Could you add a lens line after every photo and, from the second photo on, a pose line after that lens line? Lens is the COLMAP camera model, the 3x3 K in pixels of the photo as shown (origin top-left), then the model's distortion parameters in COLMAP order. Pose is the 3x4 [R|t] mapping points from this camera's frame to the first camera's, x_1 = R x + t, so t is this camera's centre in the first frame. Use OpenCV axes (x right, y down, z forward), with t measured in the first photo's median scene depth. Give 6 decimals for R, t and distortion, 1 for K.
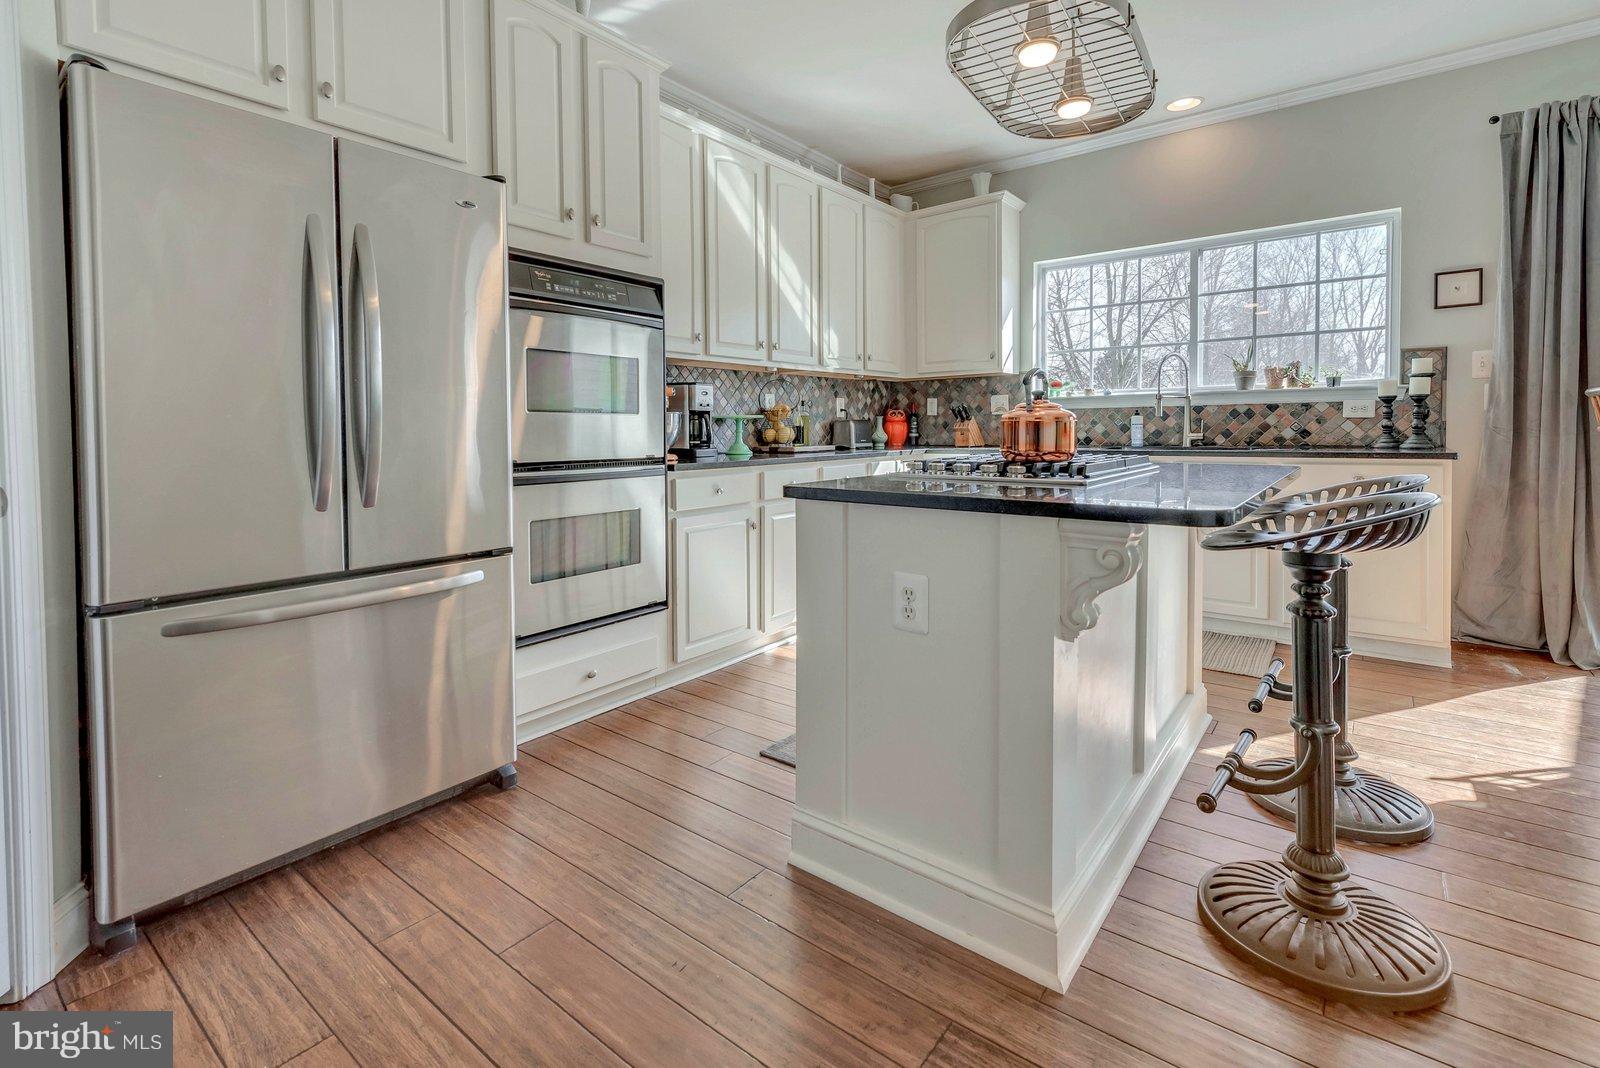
lens RADIAL K [[729.2, 0, 801.2], [0, 729.2, 391.0], [0, 0, 1]] dist [0.002809, 0.000295]
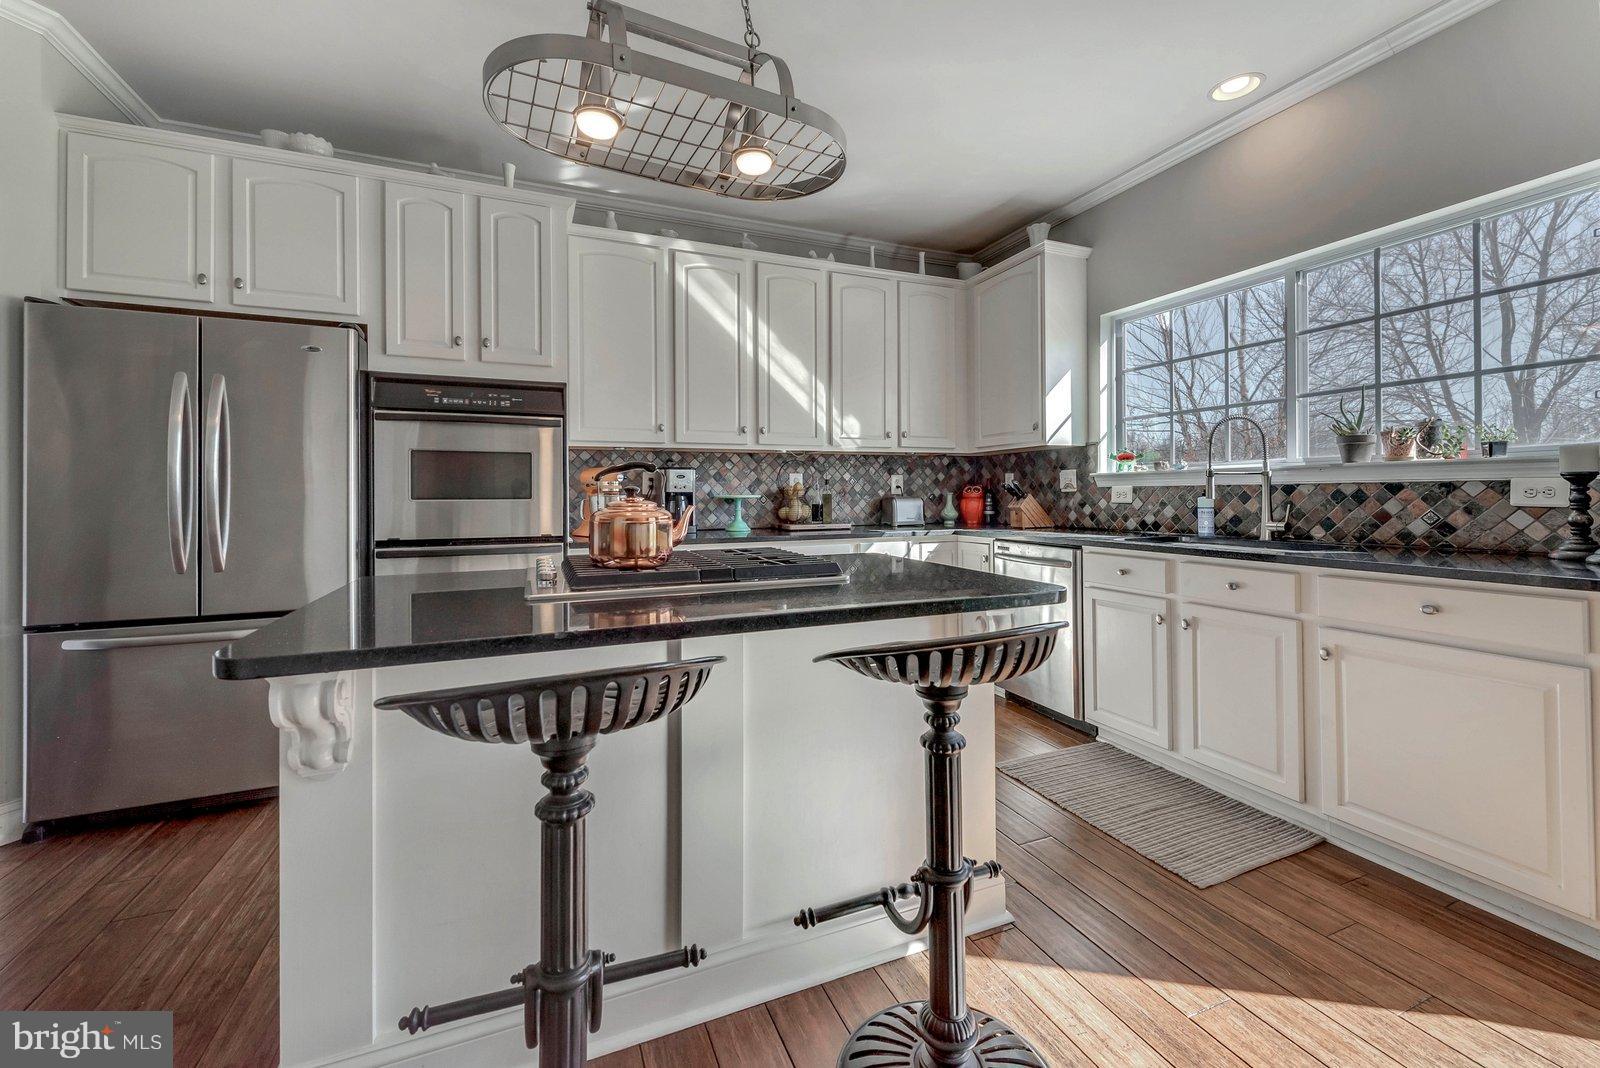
lens RADIAL K [[633.8, 0, 798.8], [0, 633.8, 443.8], [0, 0, 1]] dist [0.000812, -0.000207]
pose [[0.871067, -0.032910, -0.490060, 0.435314], [0.021880, 0.999362, -0.028222, -0.013513], [0.490676, 0.013861, 0.871232, 0.205621]]
